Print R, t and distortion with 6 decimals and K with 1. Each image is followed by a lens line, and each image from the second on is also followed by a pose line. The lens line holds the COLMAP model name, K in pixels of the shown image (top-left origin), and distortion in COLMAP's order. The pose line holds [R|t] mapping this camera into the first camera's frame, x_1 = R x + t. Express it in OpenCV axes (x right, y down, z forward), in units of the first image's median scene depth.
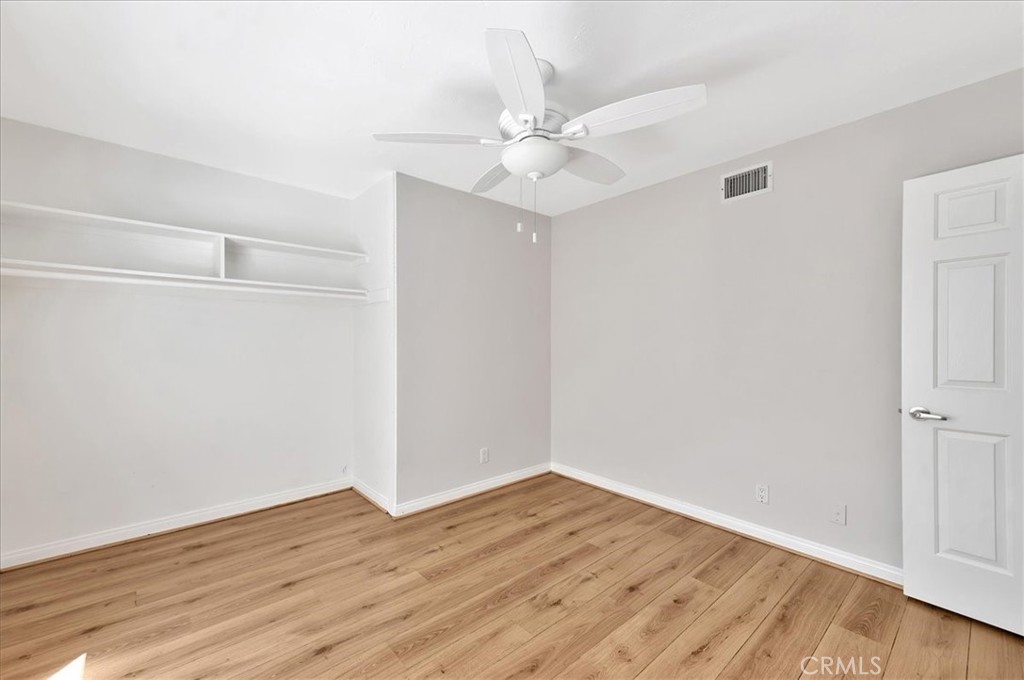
lens RADIAL K [[410.2, 0, 511.0], [0, 410.2, 342.8], [0, 0, 1]] dist [0.002176, 0.000262]
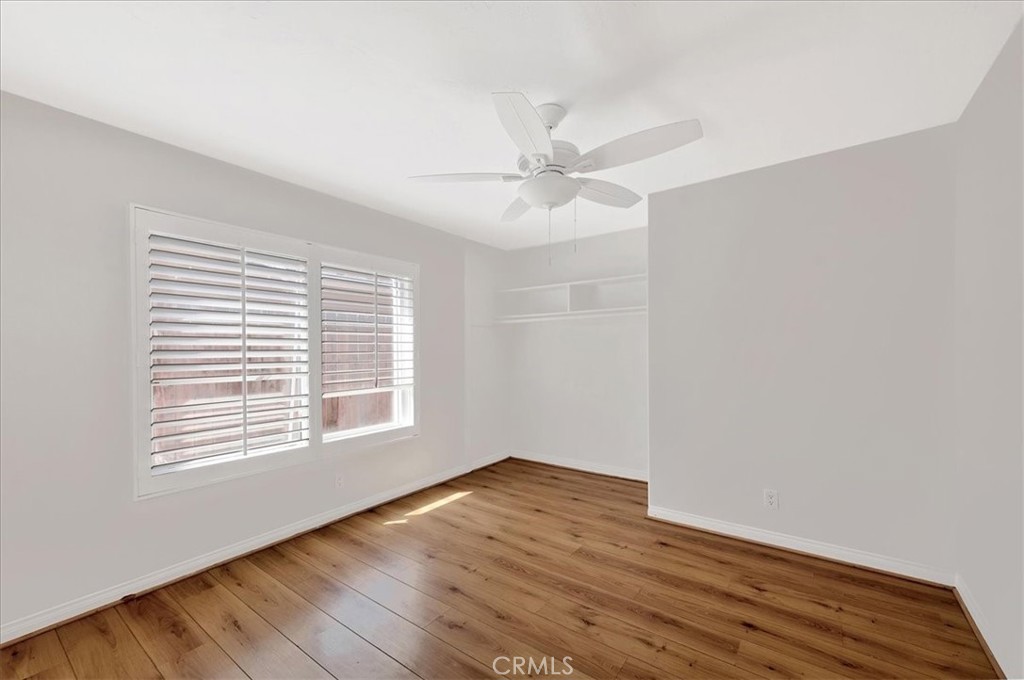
lens RADIAL K [[410.2, 0, 511.0], [0, 410.2, 342.8], [0, 0, 1]] dist [0.002176, 0.000262]
pose [[0.237636, -0.010335, -0.971299, 0.816946], [-0.001969, 0.999936, -0.011121, -0.023433], [0.971352, 0.004555, 0.237601, 0.457656]]
